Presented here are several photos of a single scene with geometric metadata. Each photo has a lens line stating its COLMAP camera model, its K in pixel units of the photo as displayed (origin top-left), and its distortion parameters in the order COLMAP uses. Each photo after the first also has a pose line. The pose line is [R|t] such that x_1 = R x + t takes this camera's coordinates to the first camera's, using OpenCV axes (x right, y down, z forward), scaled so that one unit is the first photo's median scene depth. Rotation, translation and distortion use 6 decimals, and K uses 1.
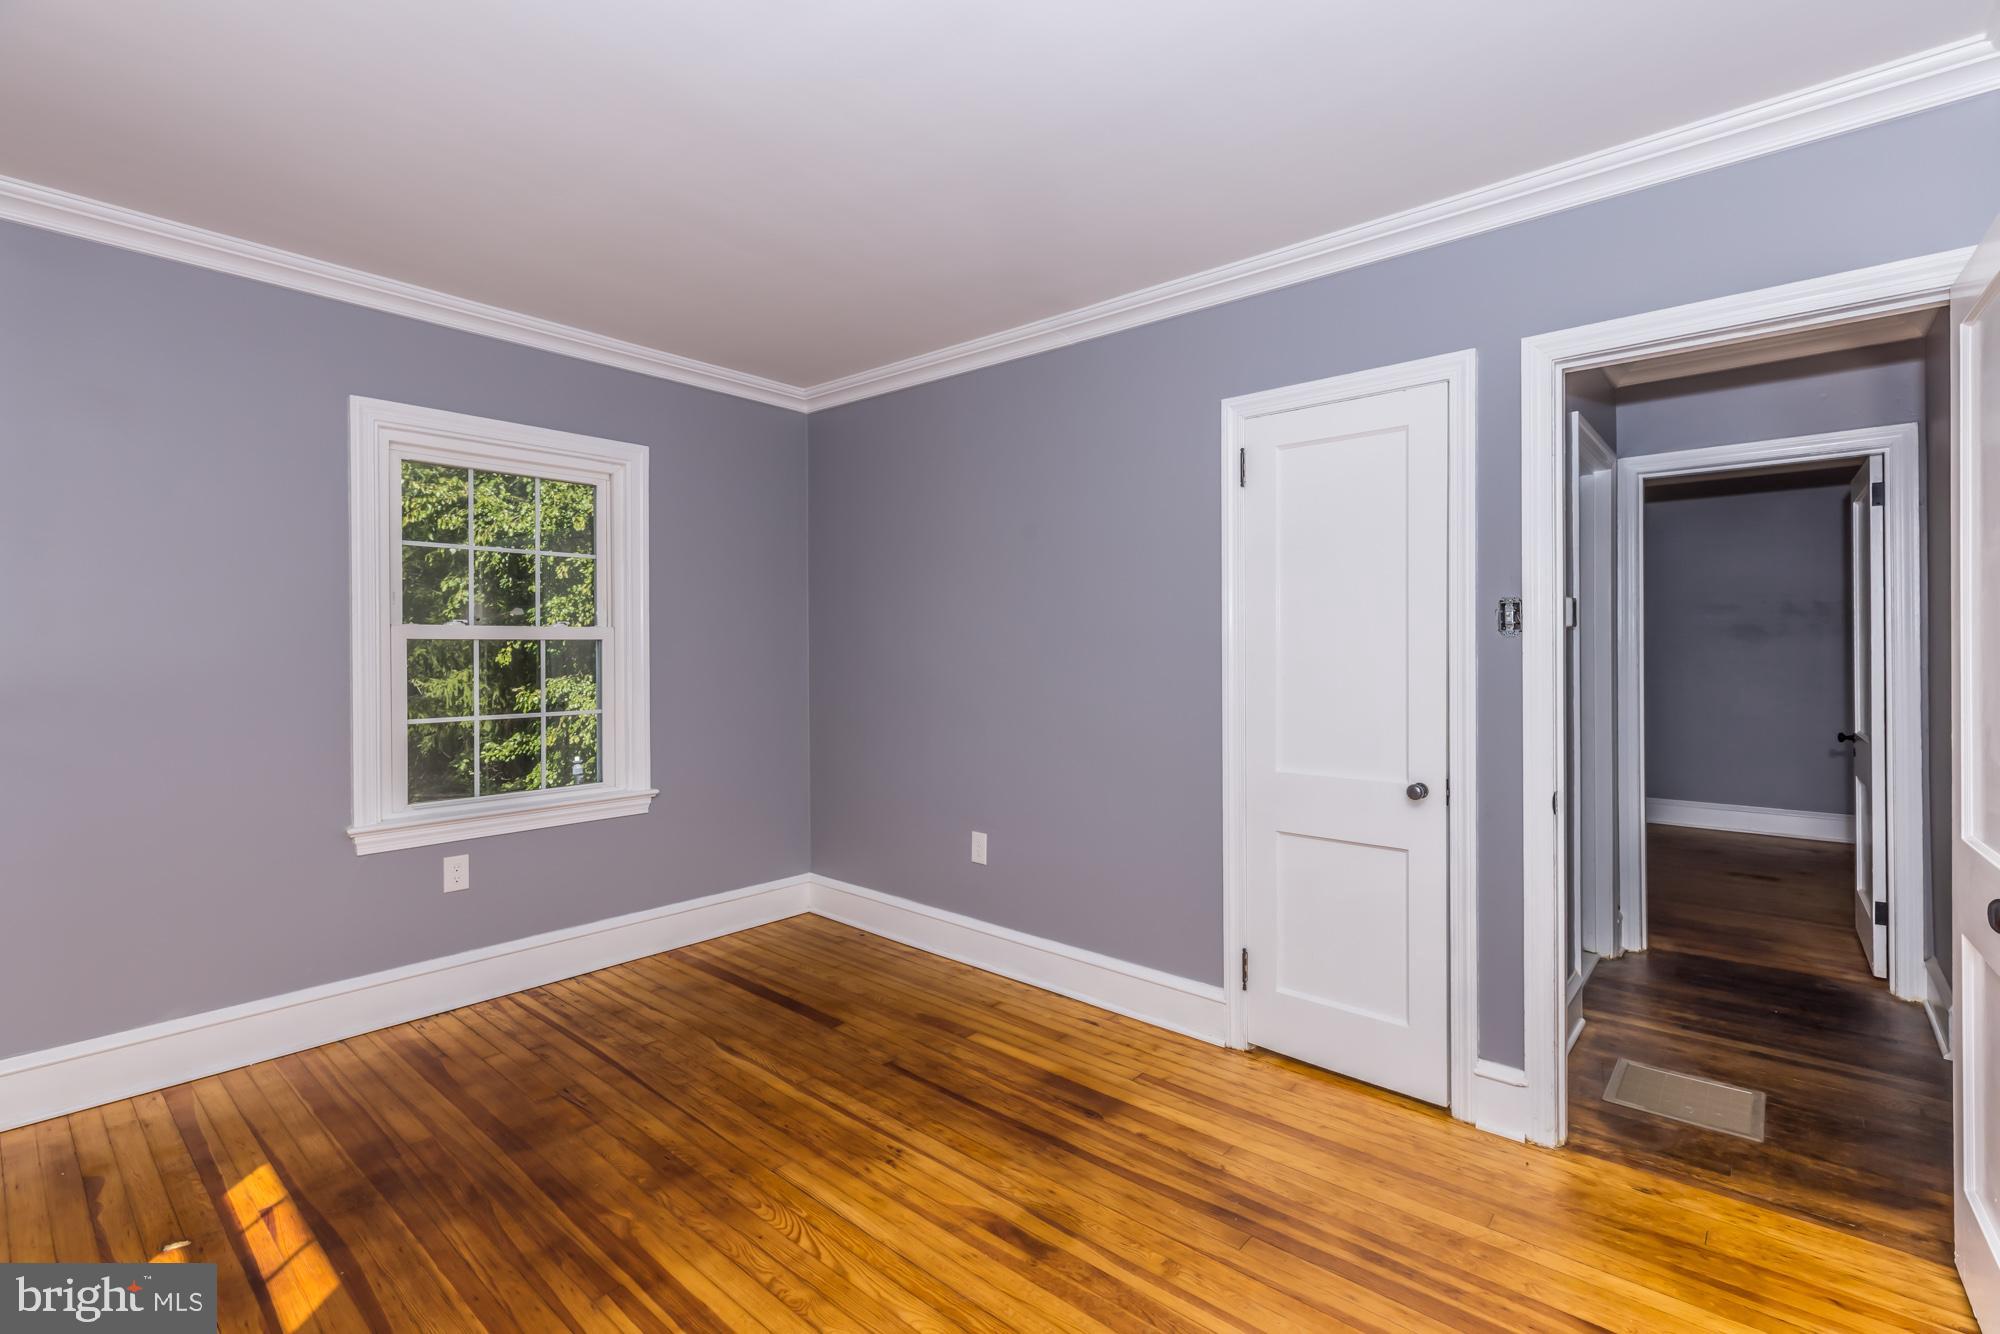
lens RADIAL K [[904.2, 0, 999.7], [0, 904.2, 643.9], [0, 0, 1]] dist [0.001016, 0.000175]
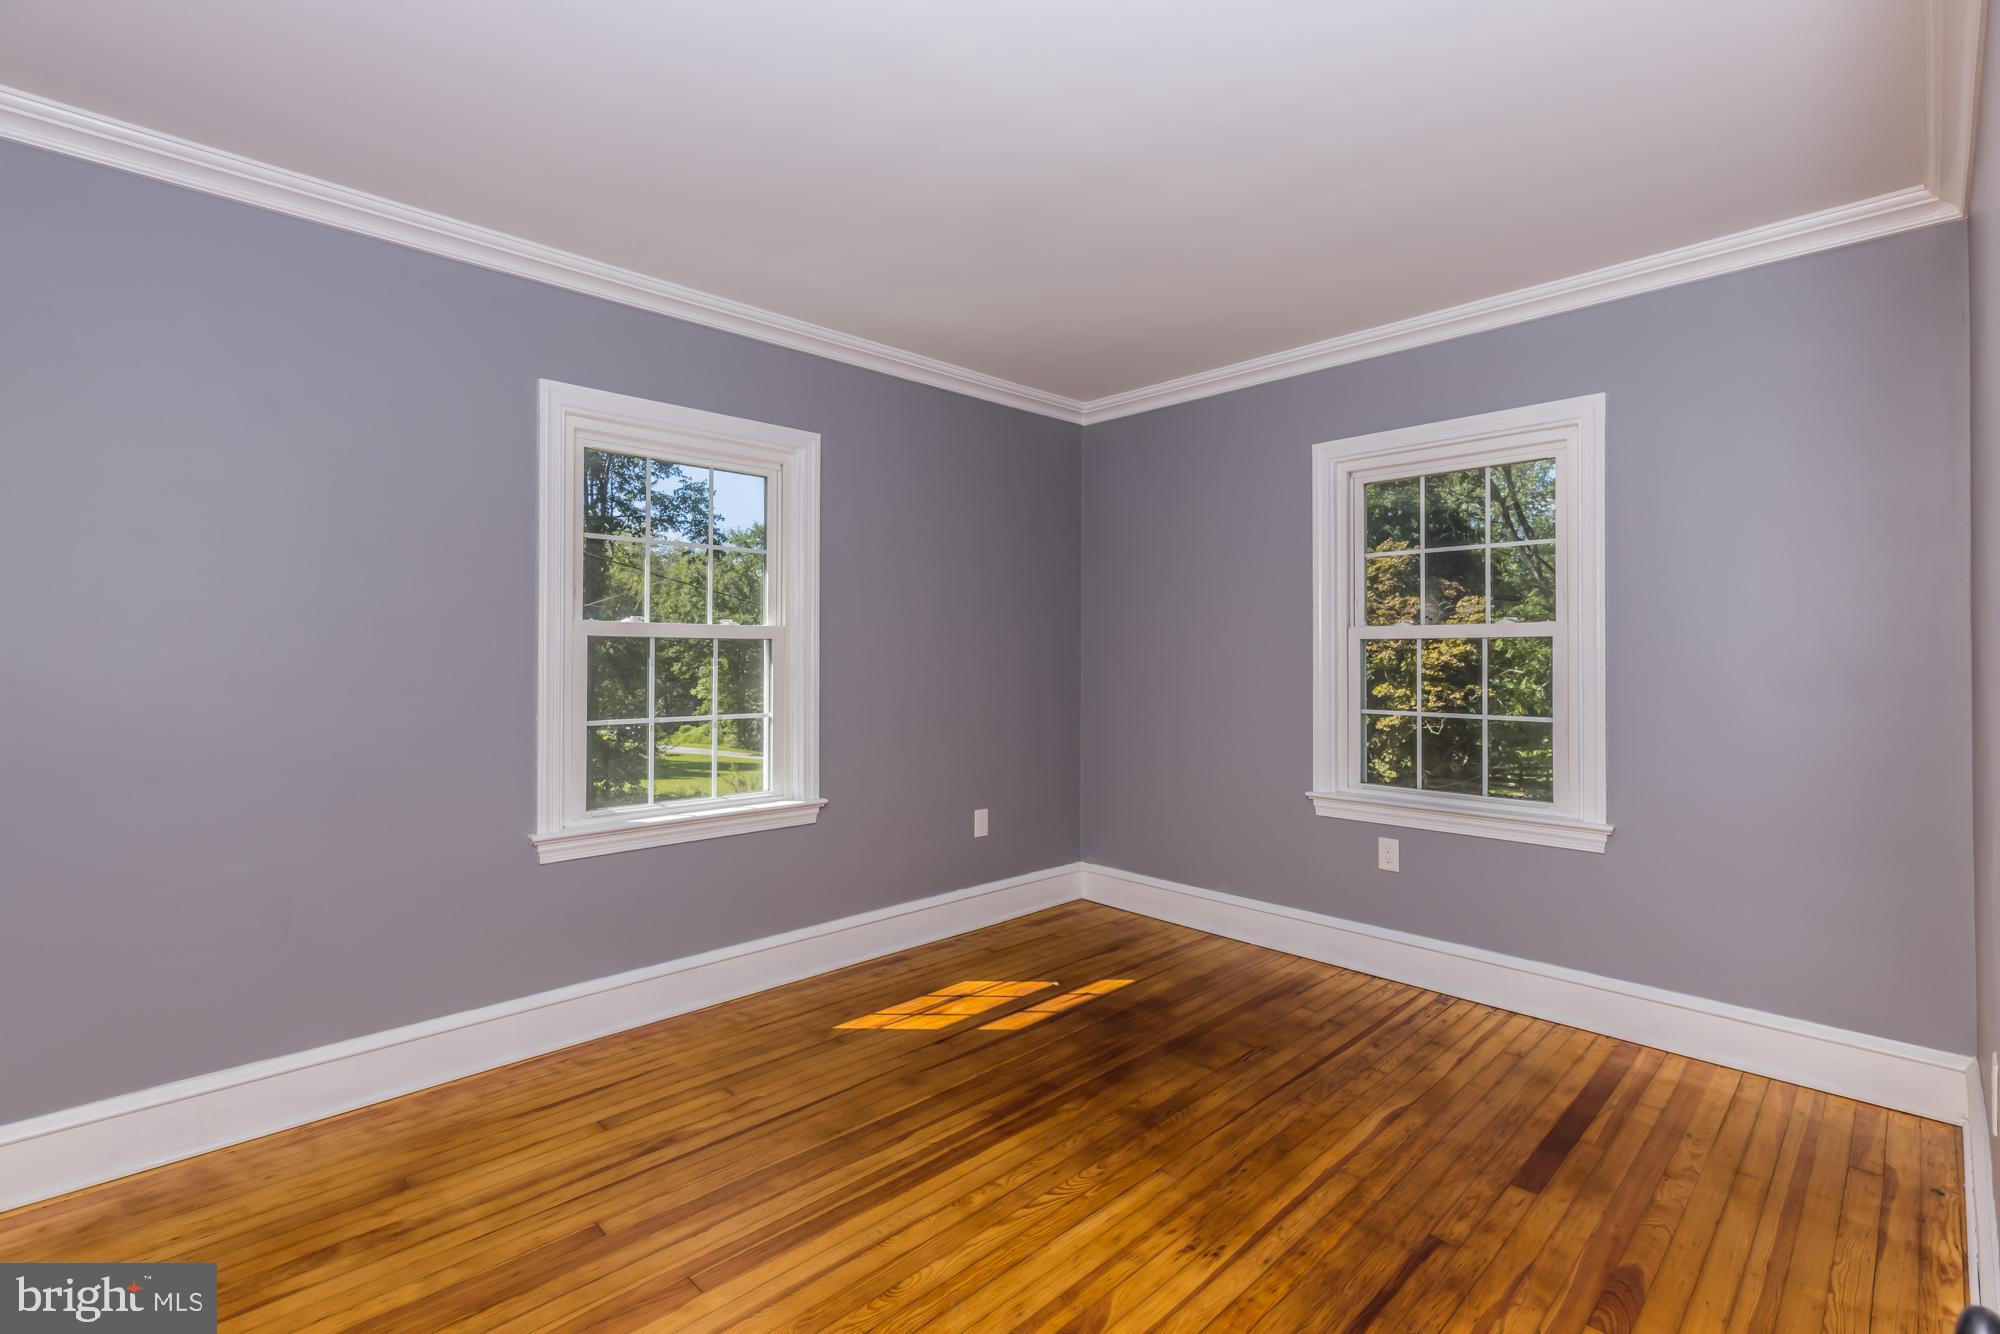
lens RADIAL K [[904.2, 0, 999.7], [0, 904.2, 643.9], [0, 0, 1]] dist [0.001016, 0.000175]
pose [[-0.081191, -0.008130, -0.996665, 0.611776], [-0.000307, 0.999967, -0.008132, 0.012800], [0.996698, -0.000355, -0.081191, 0.737032]]
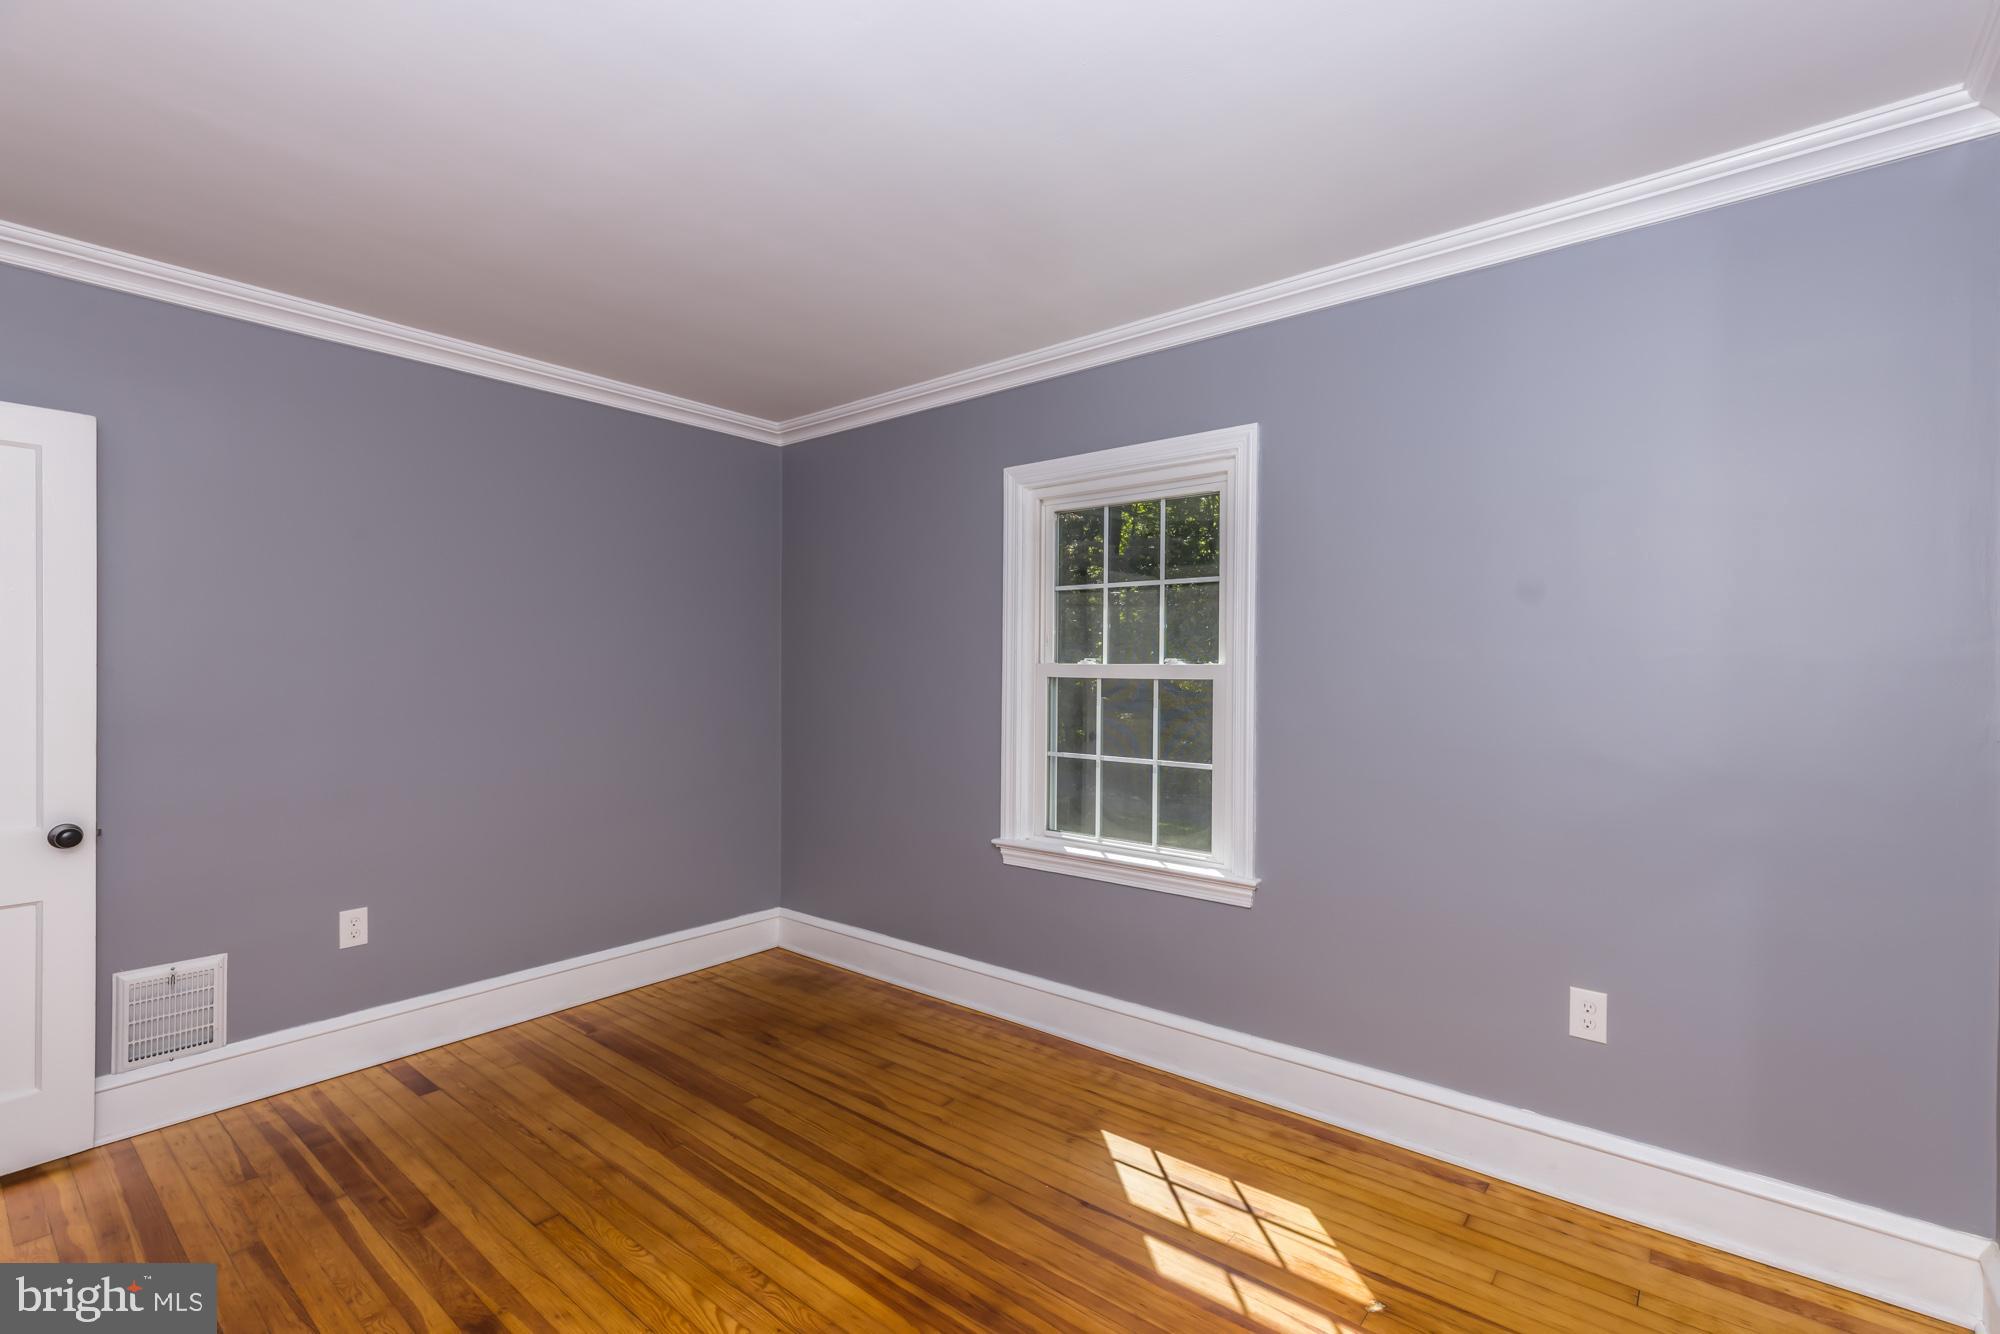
lens RADIAL K [[904.2, 0, 999.7], [0, 904.2, 643.9], [0, 0, 1]] dist [0.001016, 0.000175]
pose [[-0.999565, 0.003945, -0.029232, -0.336881], [0.004521, 0.999796, -0.019669, -0.028959], [0.029148, -0.019792, -0.999379, 1.414898]]
